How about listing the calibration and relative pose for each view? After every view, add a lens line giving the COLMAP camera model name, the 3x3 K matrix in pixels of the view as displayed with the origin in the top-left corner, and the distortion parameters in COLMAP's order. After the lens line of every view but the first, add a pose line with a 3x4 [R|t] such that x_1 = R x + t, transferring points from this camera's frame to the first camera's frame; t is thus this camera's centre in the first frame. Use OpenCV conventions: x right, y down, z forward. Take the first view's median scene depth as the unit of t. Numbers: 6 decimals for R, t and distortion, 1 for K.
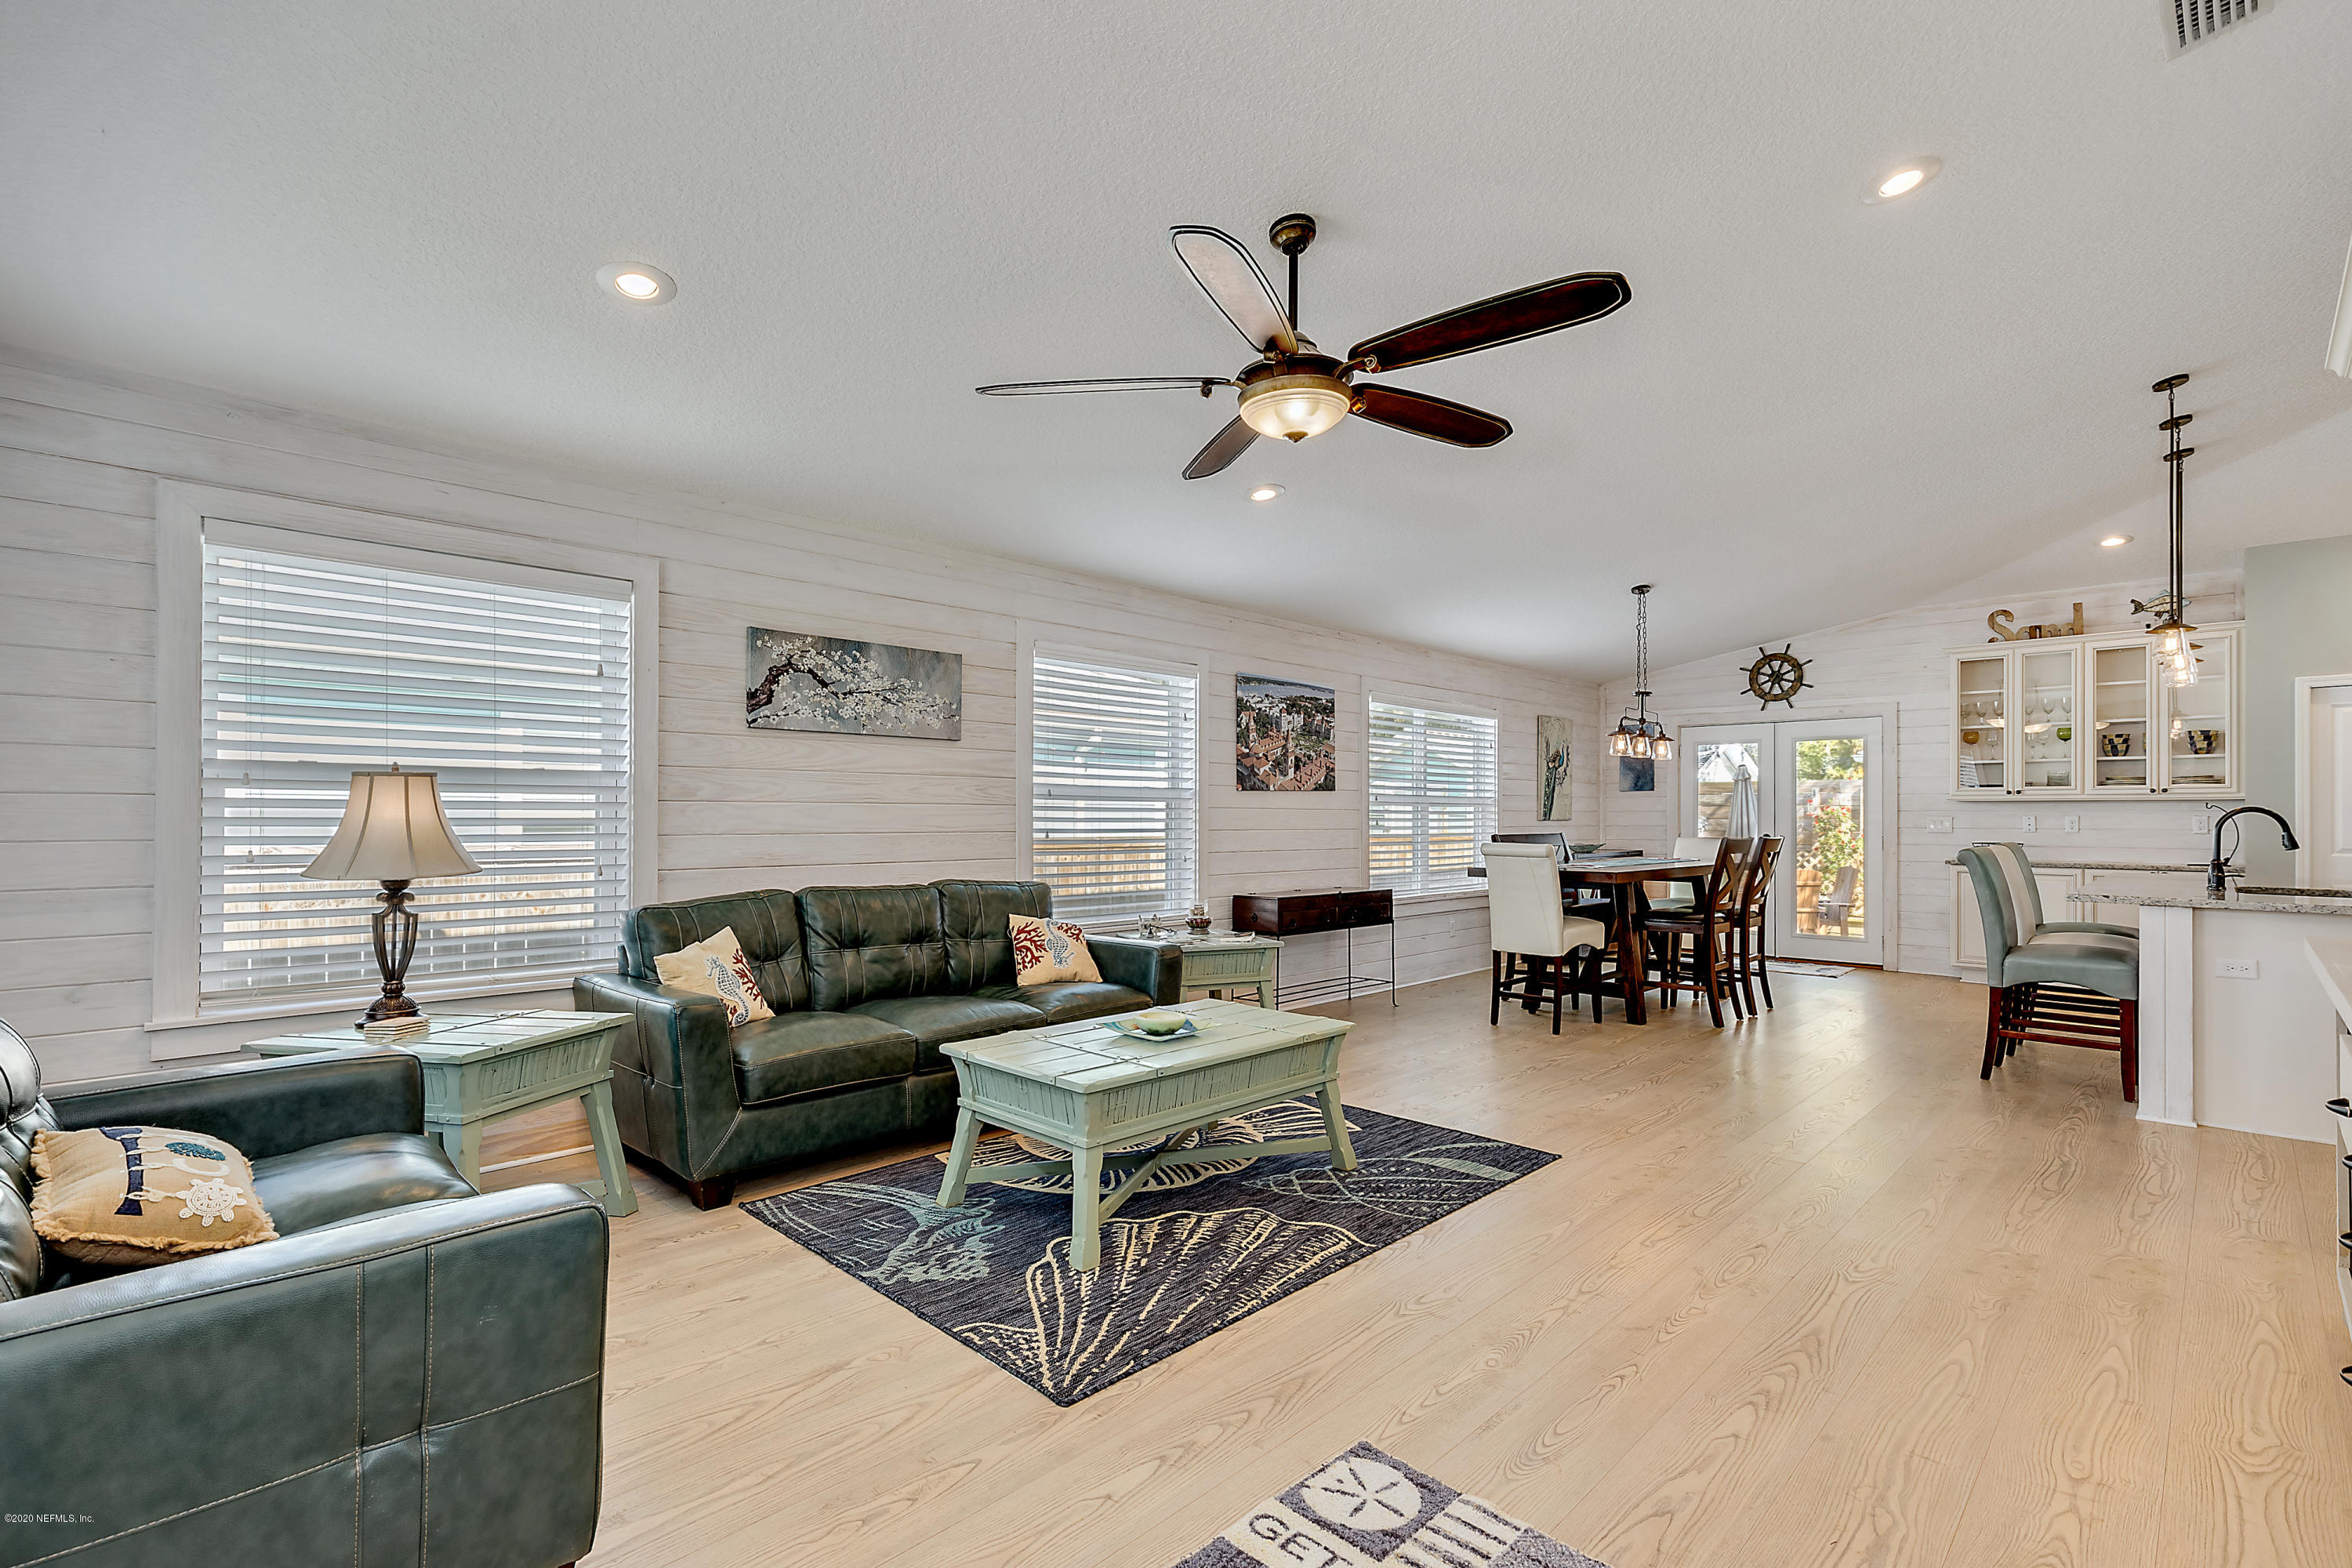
lens RADIAL K [[1090.0, 0, 1171.9], [0, 1090.0, 795.7], [0, 0, 1]] dist [0.002015, -0.000163]
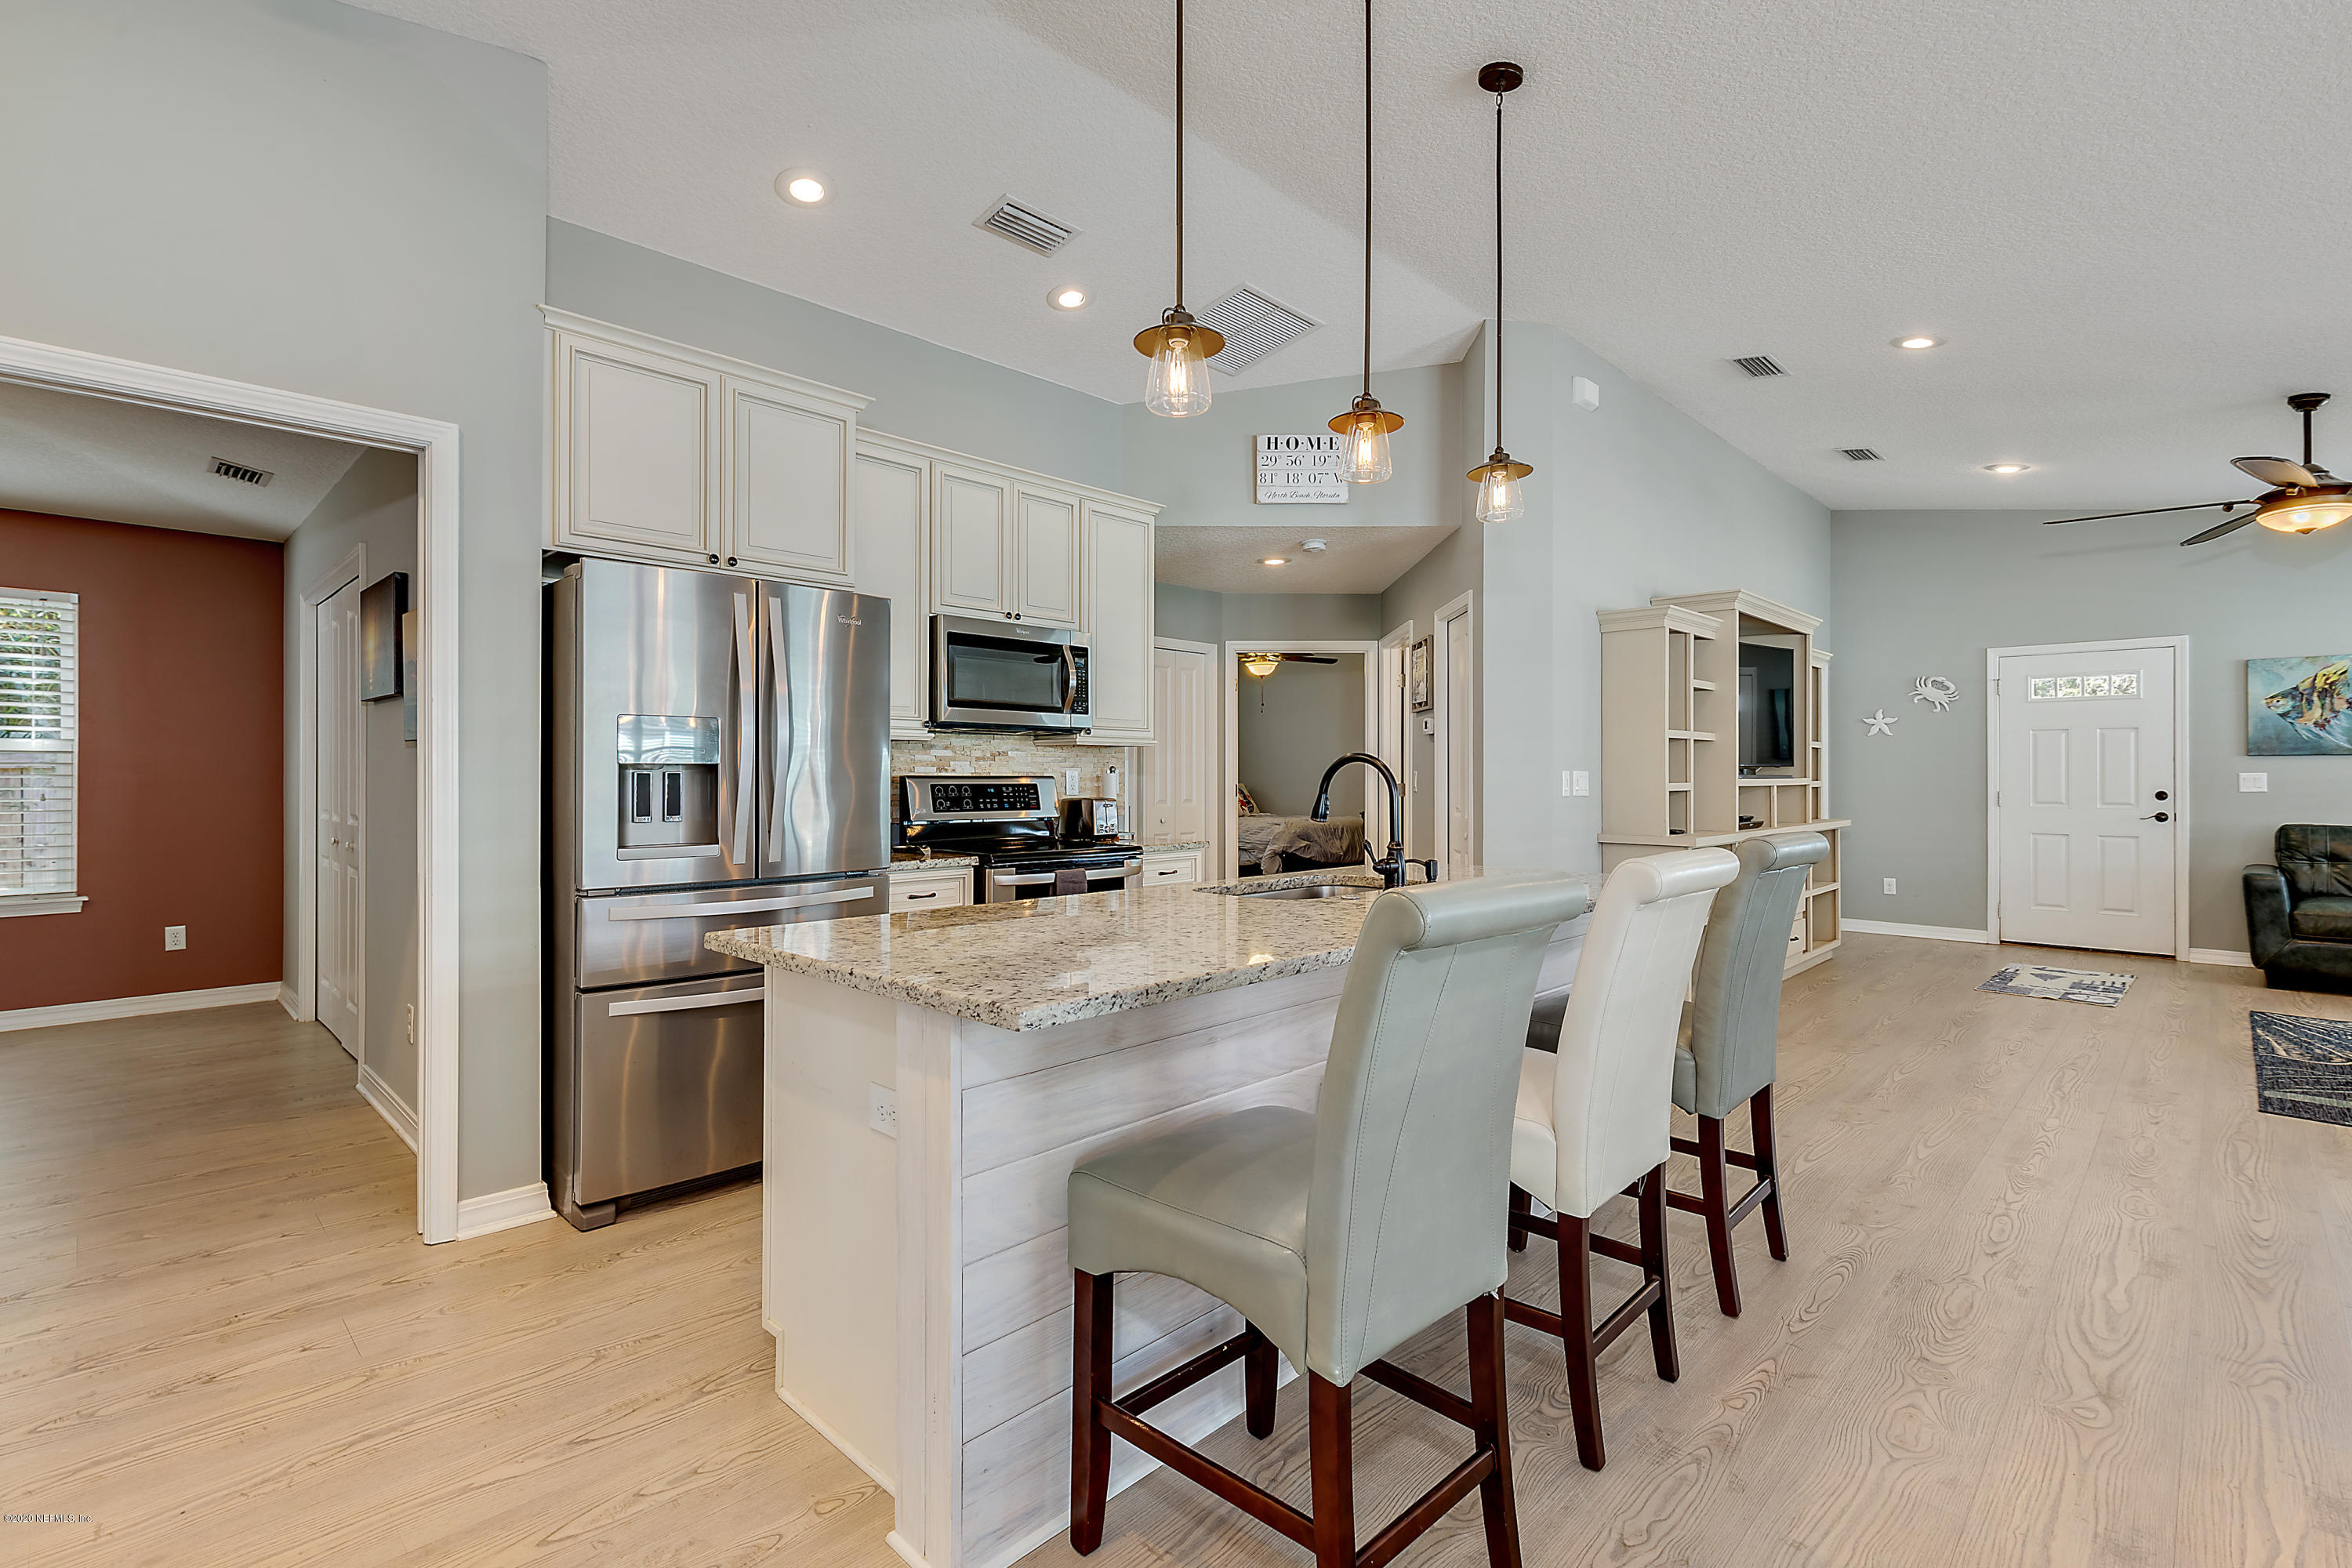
lens RADIAL K [[1068.4, 0, 1193.2], [0, 1068.4, 765.8], [0, 0, 1]] dist [0.008895, -0.001113]
pose [[-0.999947, -0.004112, -0.009478, 0.804985], [-0.003865, 0.999656, -0.025959, 0.024672], [0.009582, -0.025921, -0.999618, 1.184664]]
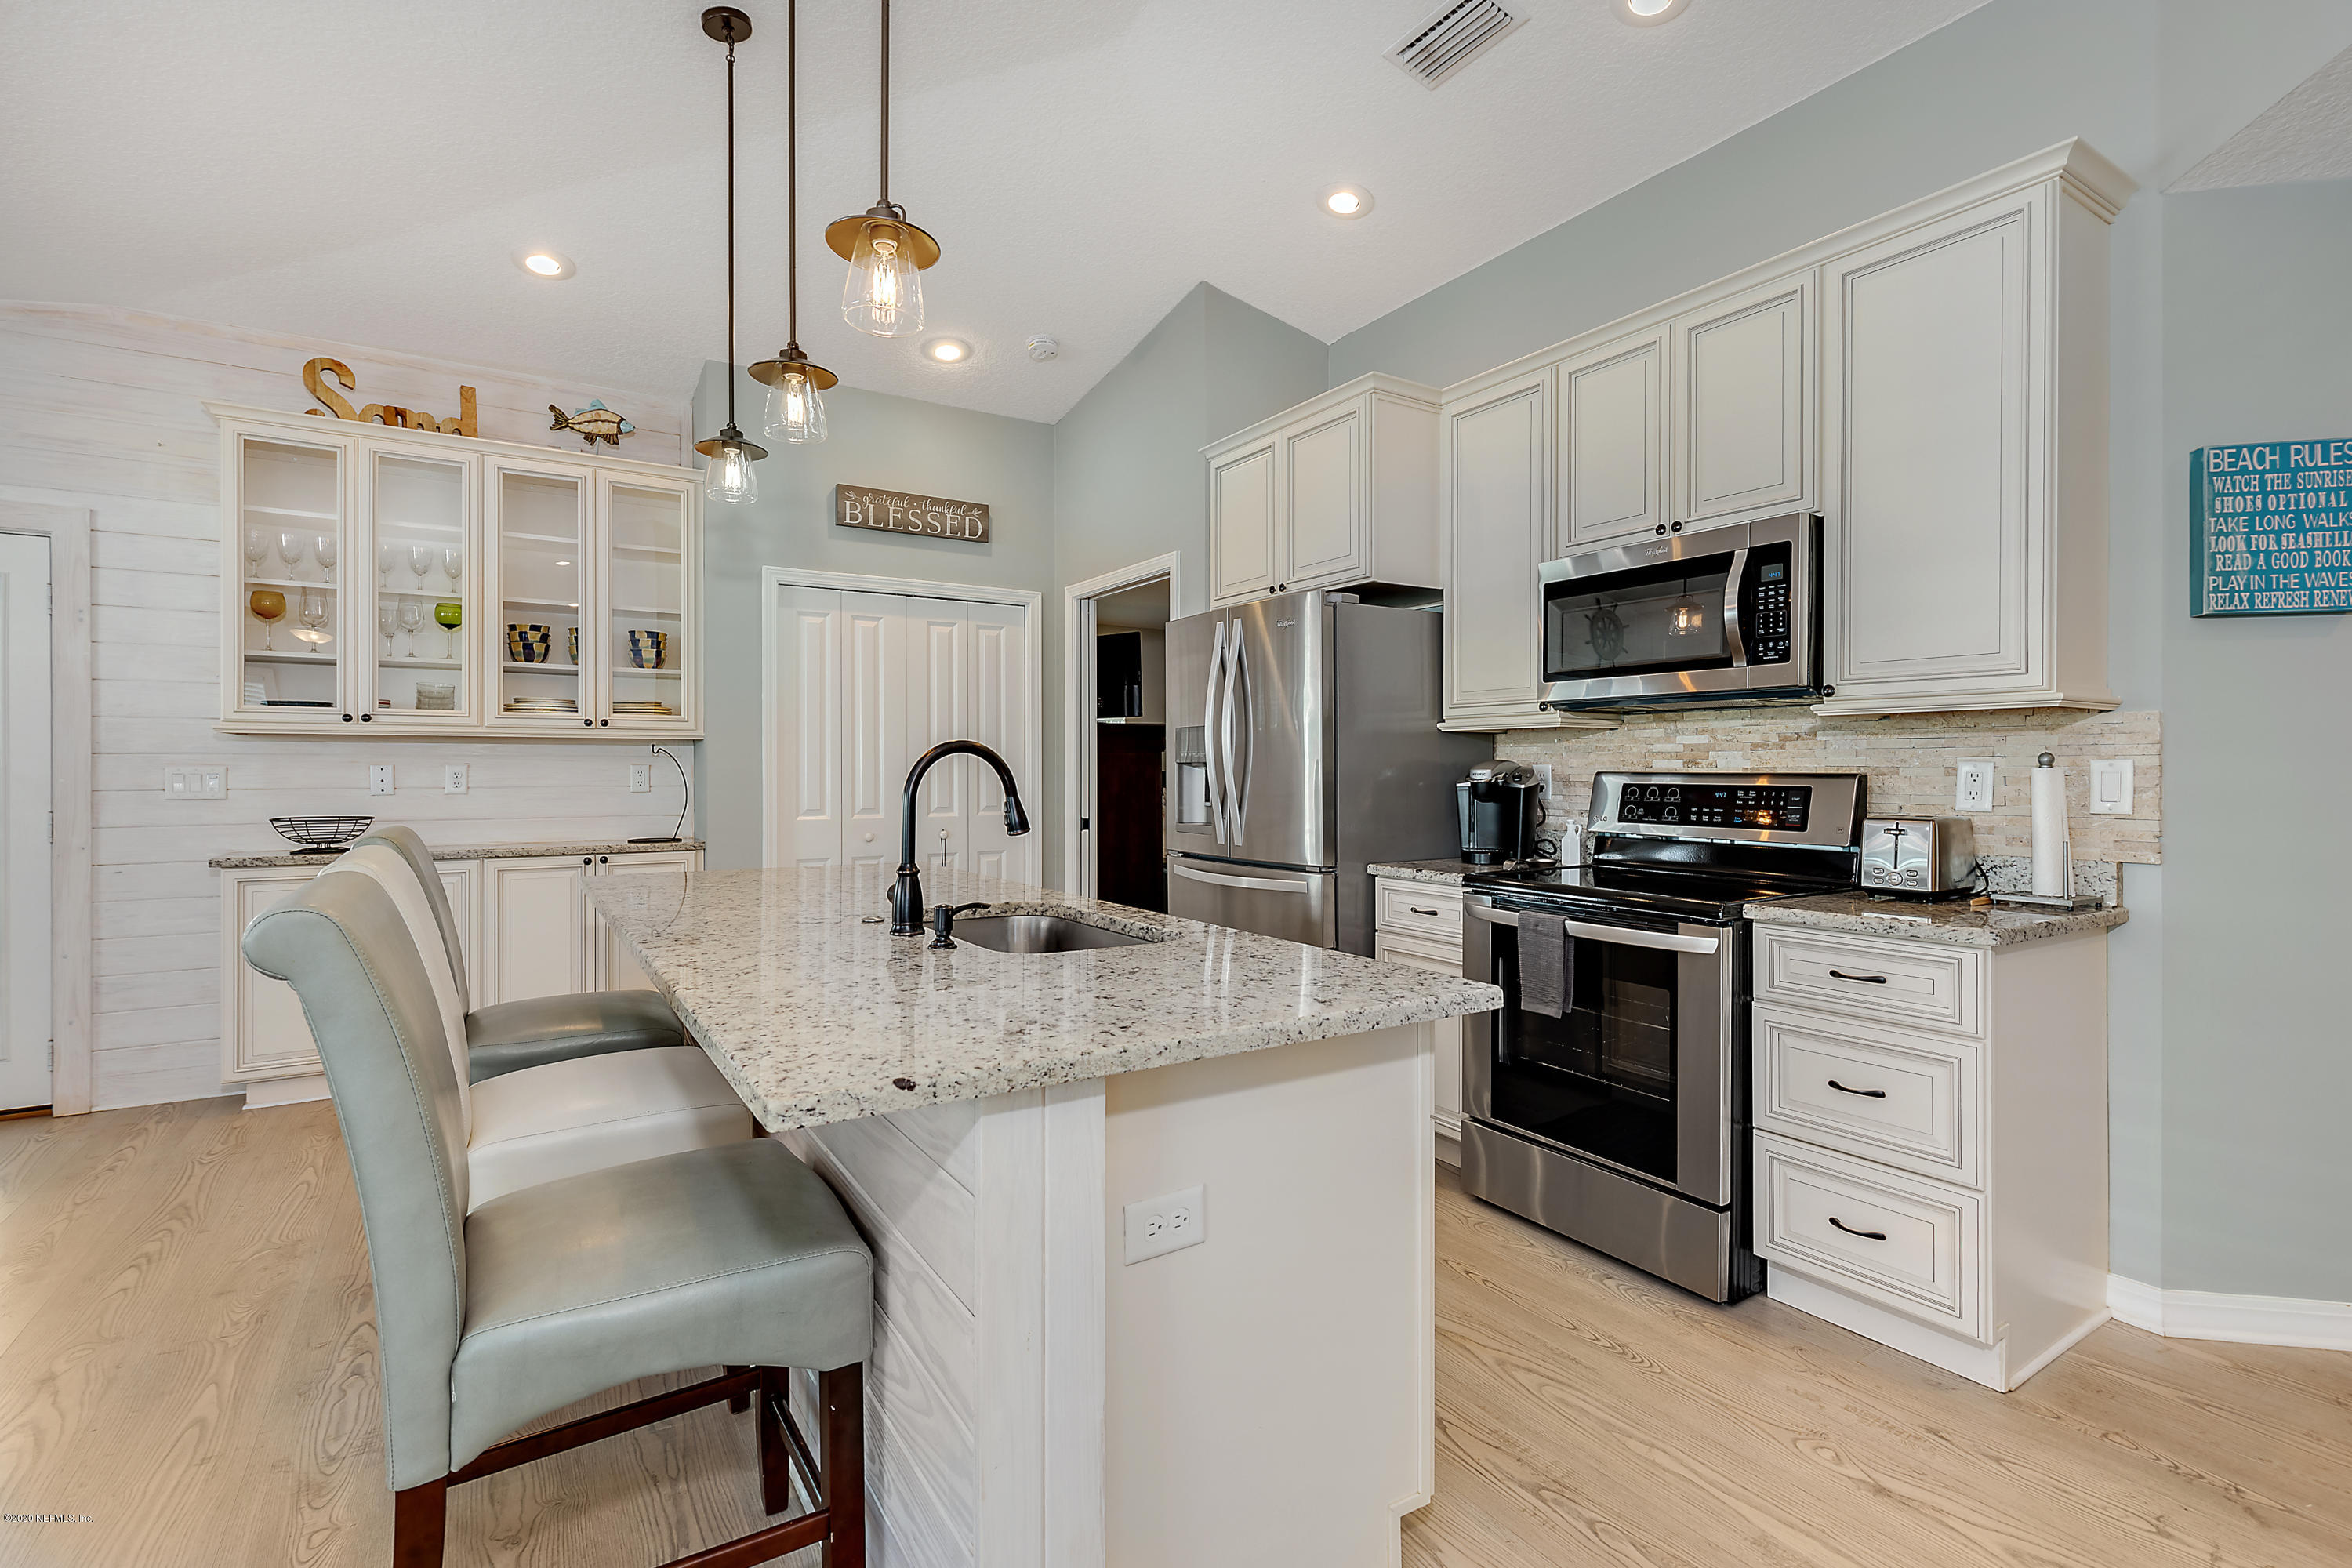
lens RADIAL K [[1079.5, 0, 1192.9], [0, 1079.5, 781.0], [0, 0, 1]] dist [0.001616, -0.000001]
pose [[0.218768, -0.012659, 0.975695, 0.436725], [-0.016930, 0.999716, 0.016767, 0.013351], [-0.975630, -0.020186, 0.218491, 0.609051]]
